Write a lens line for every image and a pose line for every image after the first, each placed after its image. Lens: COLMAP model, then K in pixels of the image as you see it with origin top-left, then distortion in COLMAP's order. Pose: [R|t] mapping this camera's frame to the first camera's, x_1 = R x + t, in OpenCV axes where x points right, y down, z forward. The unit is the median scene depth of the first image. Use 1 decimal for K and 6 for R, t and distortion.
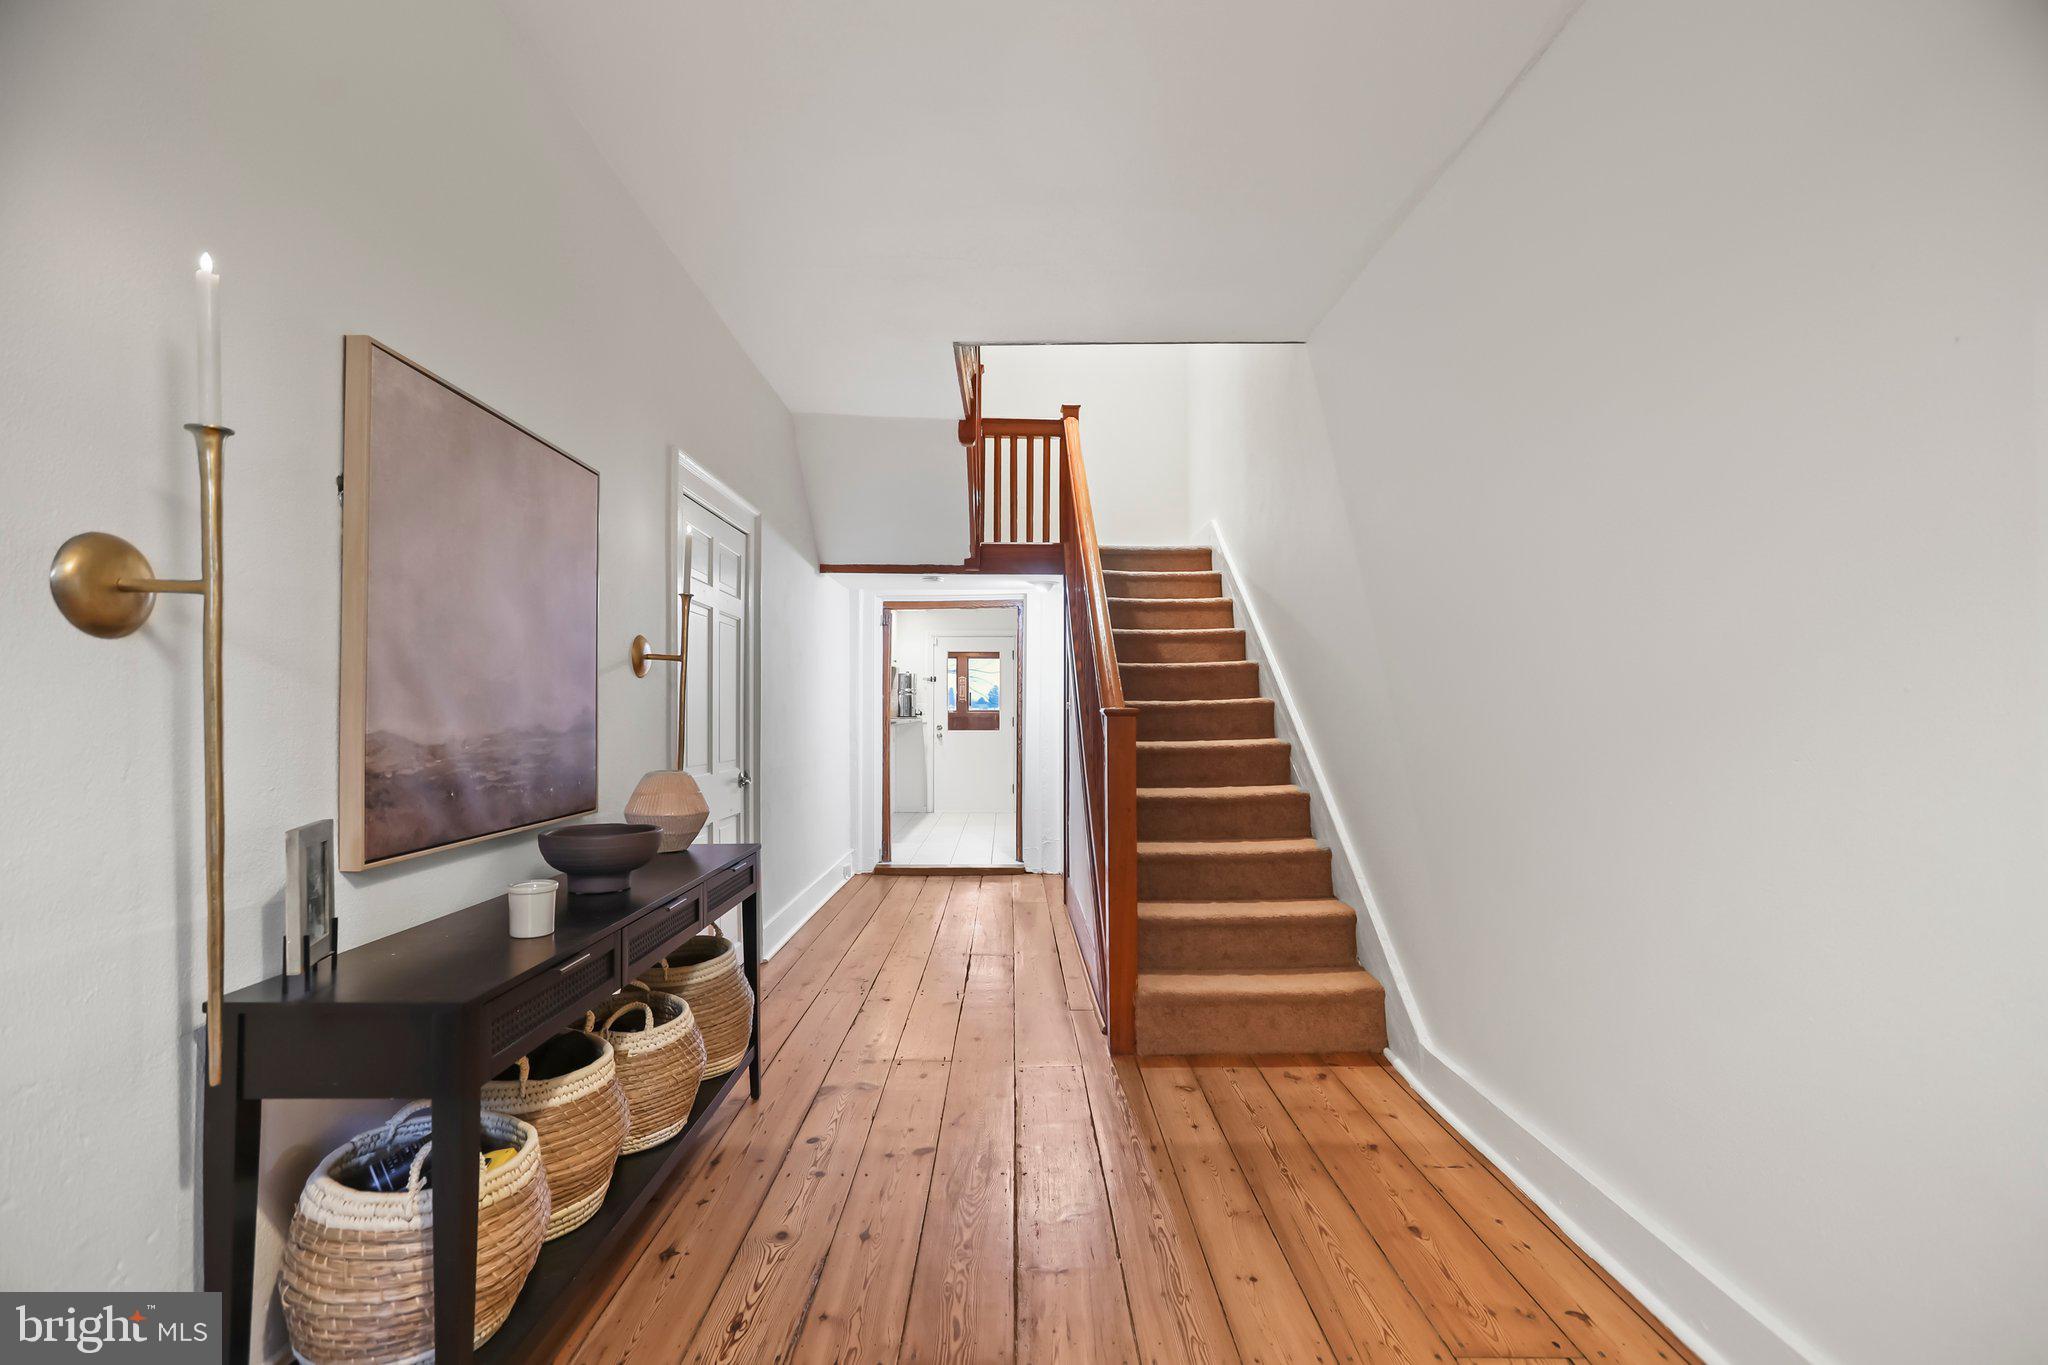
lens RADIAL K [[925.5, 0, 1023.8], [0, 925.5, 696.7], [0, 0, 1]] dist [-0.041595, 0.027902]
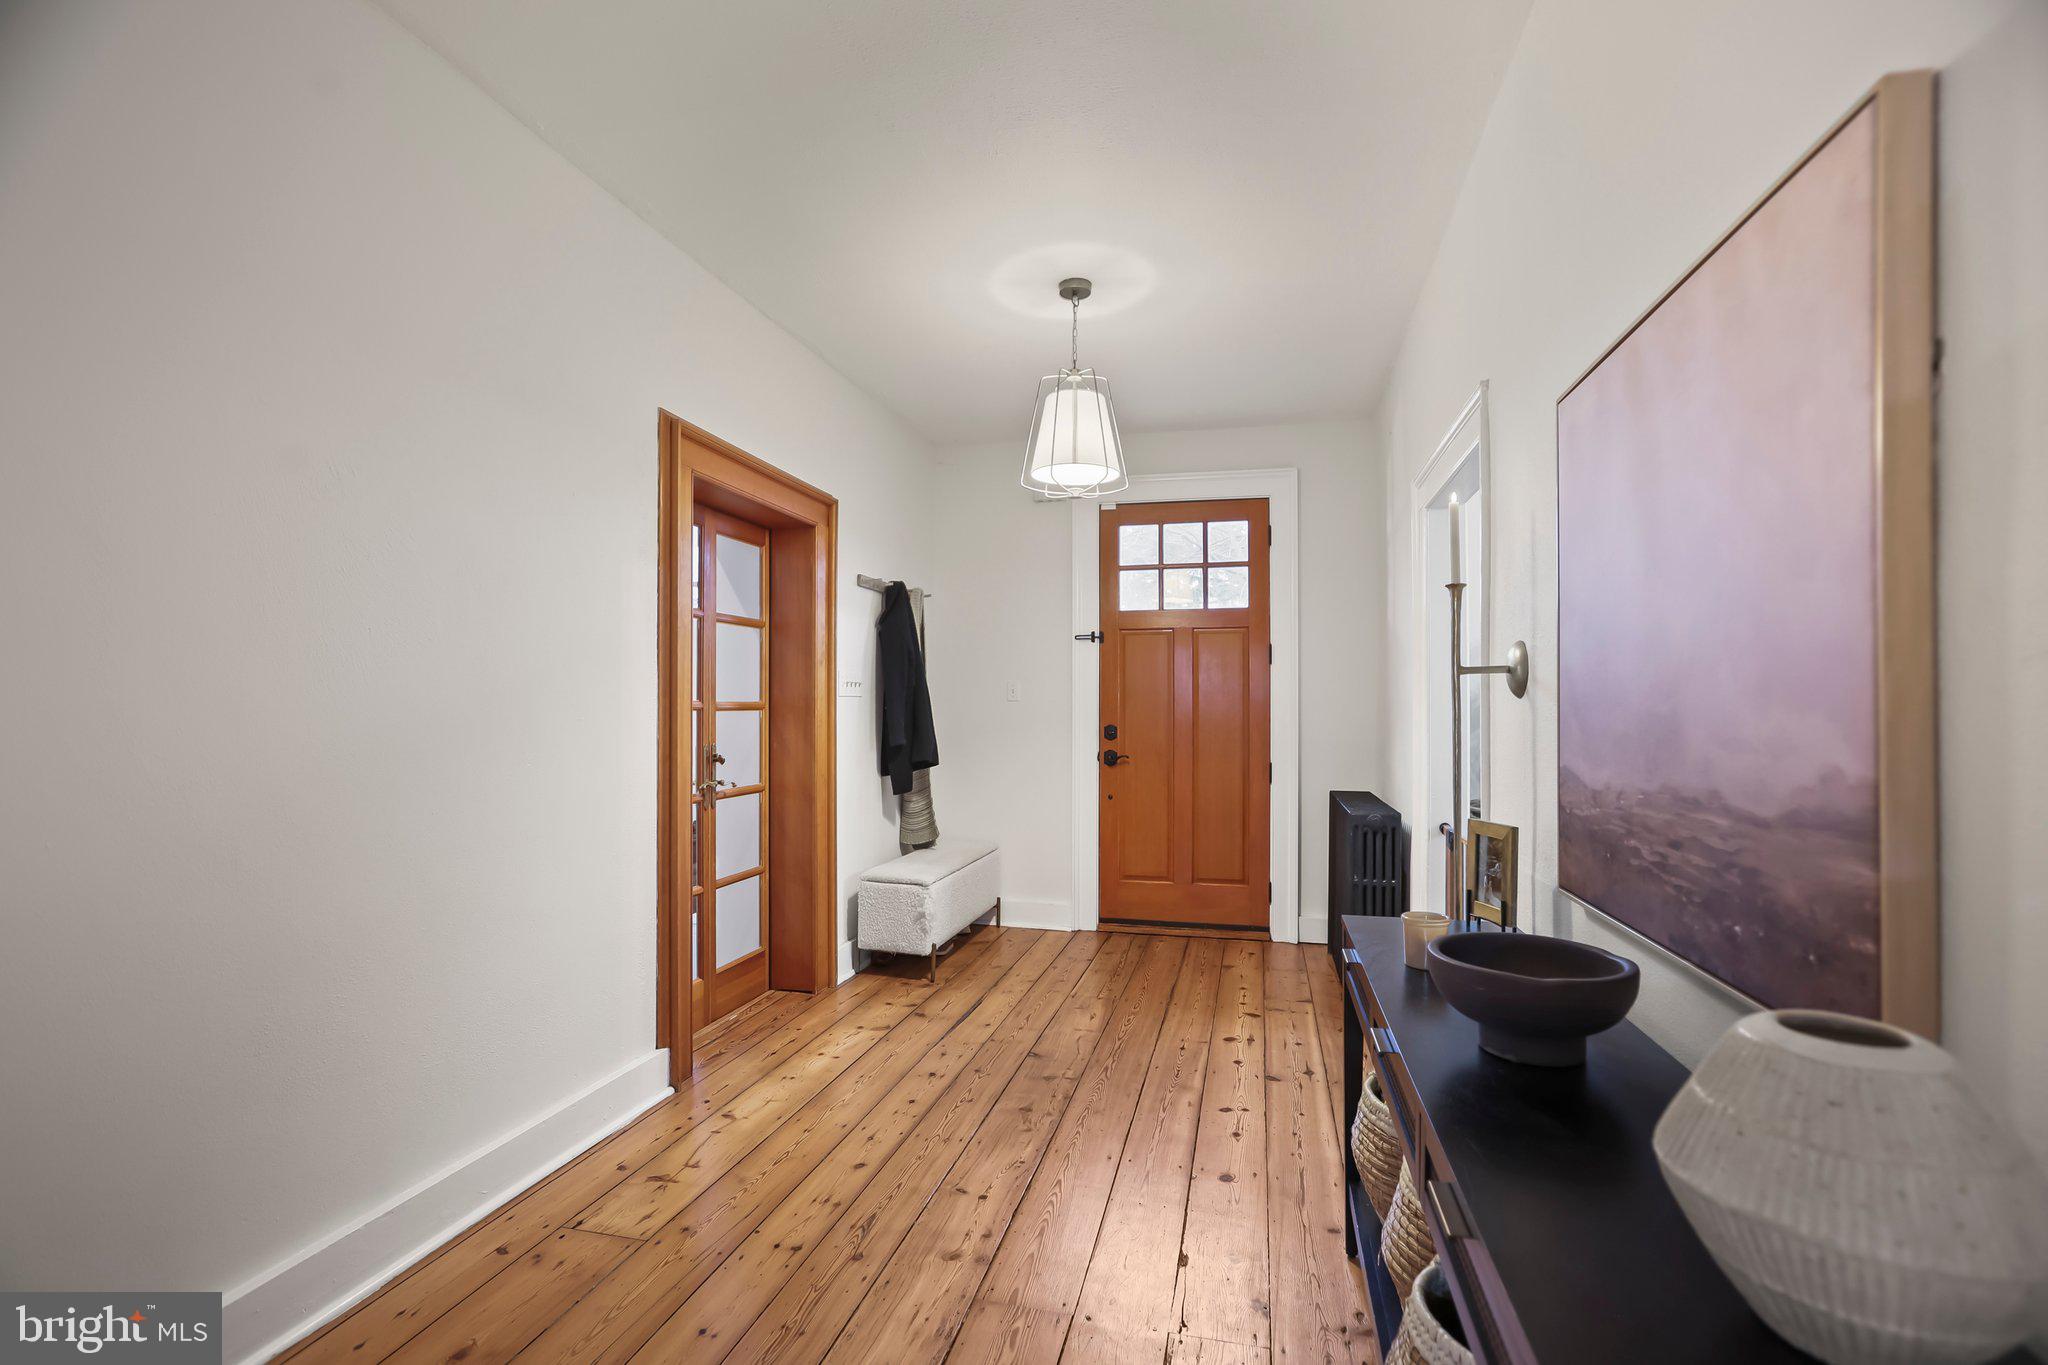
lens RADIAL K [[925.5, 0, 1023.8], [0, 925.5, 696.7], [0, 0, 1]] dist [-0.041595, 0.027902]
pose [[-0.966121, 0.002139, 0.258082, -0.183644], [-0.003979, 0.999723, -0.023182, -0.006147], [-0.258060, -0.023424, -0.965845, 1.046510]]
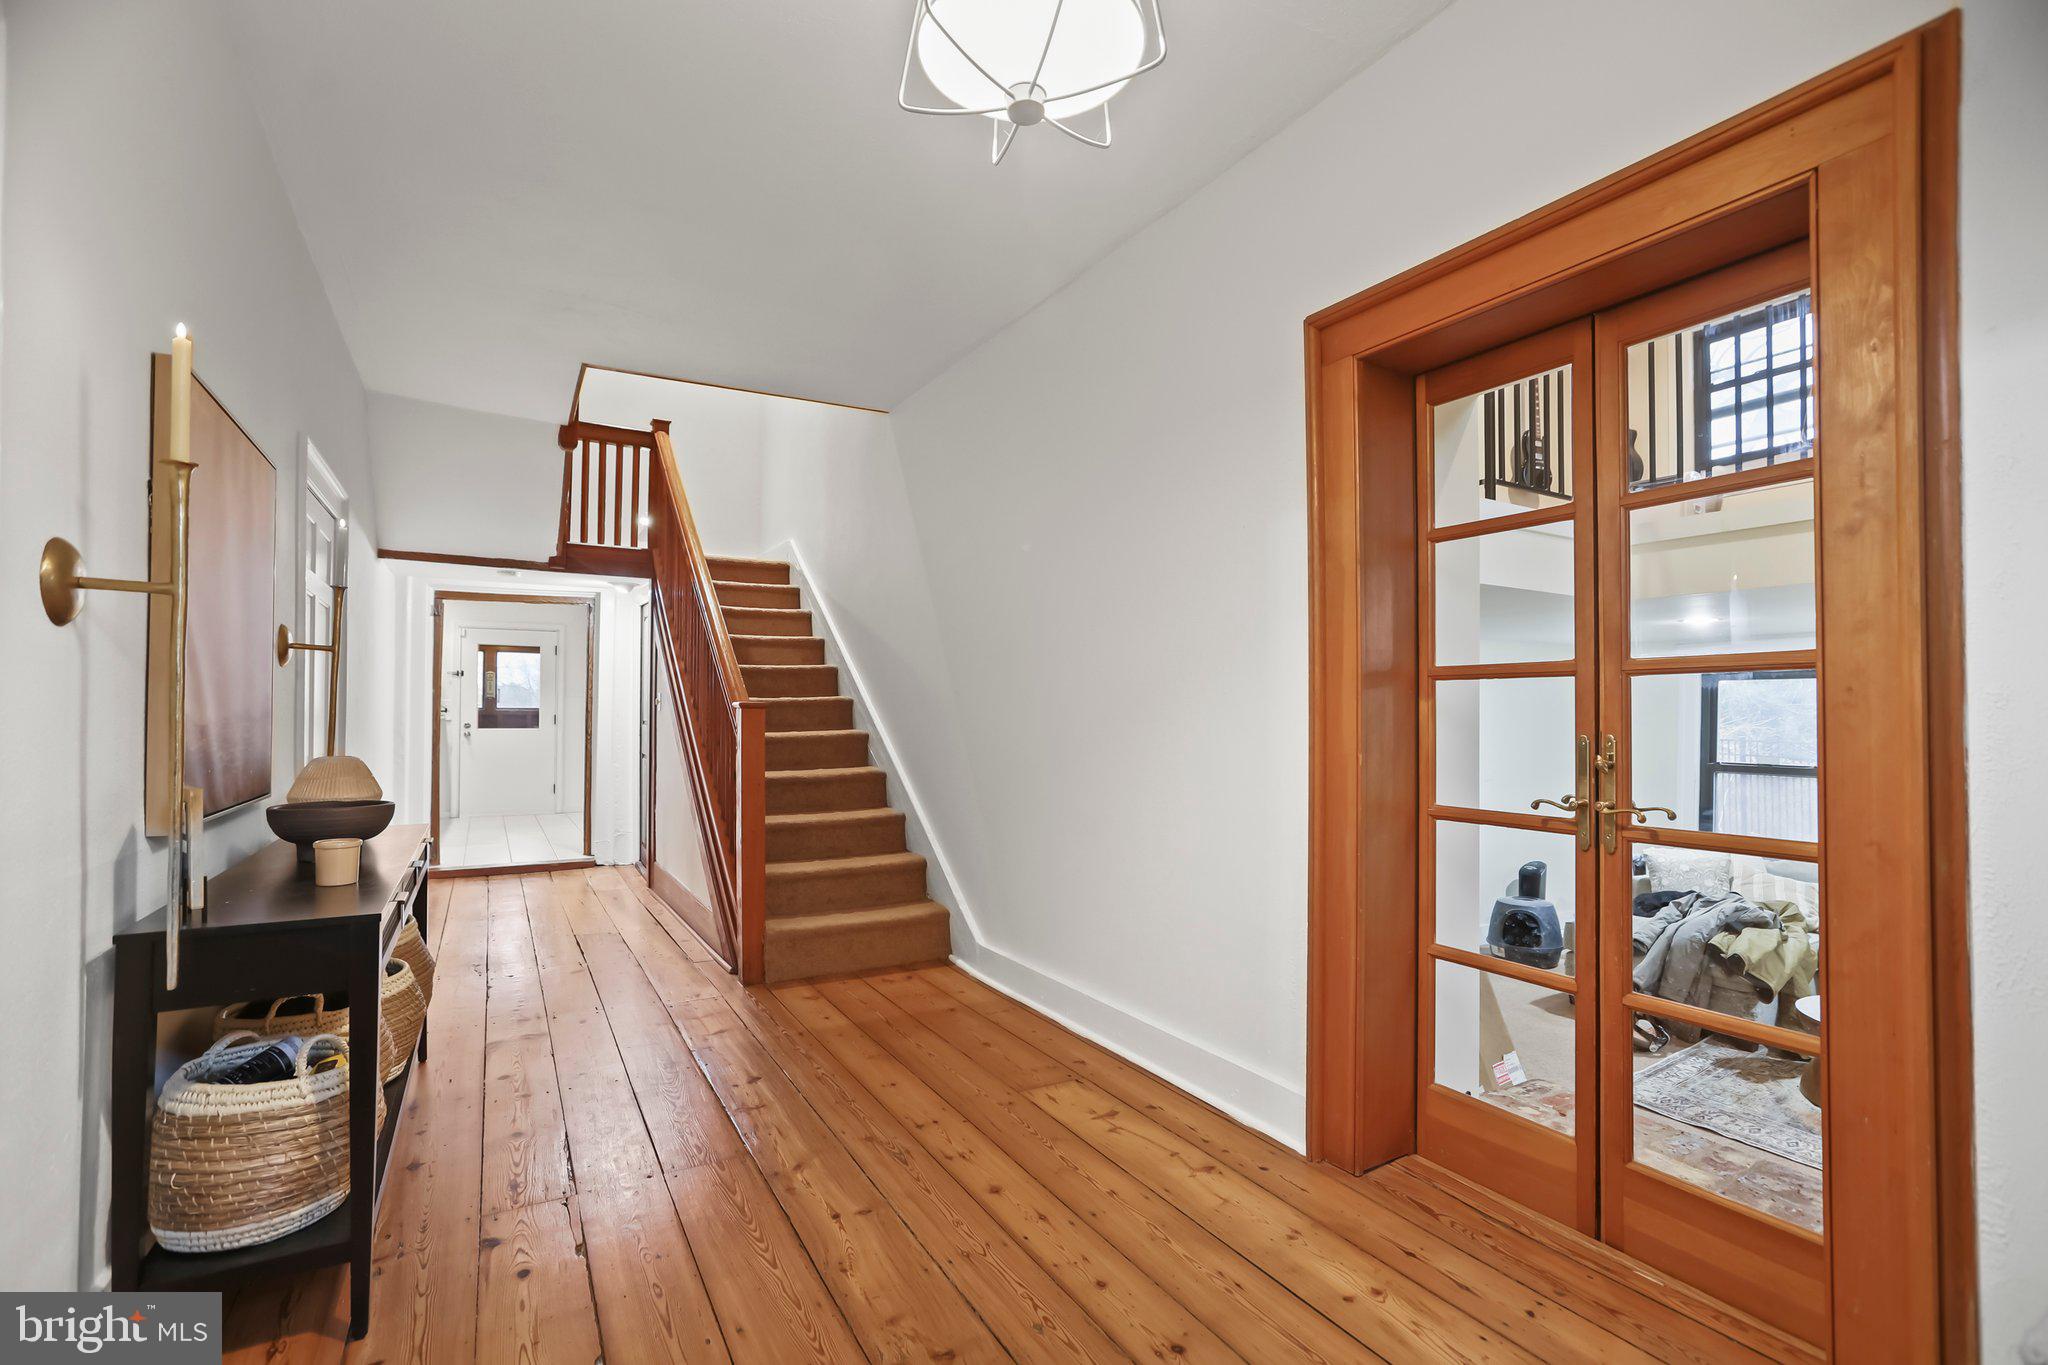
lens RADIAL K [[925.5, 0, 1023.8], [0, 925.5, 696.7], [0, 0, 1]] dist [-0.041595, 0.027902]
pose [[0.872393, 0.012112, 0.488656, -0.169672], [-0.011331, 0.999925, -0.004555, 0.006794], [-0.488674, -0.001563, 0.872465, -0.227863]]
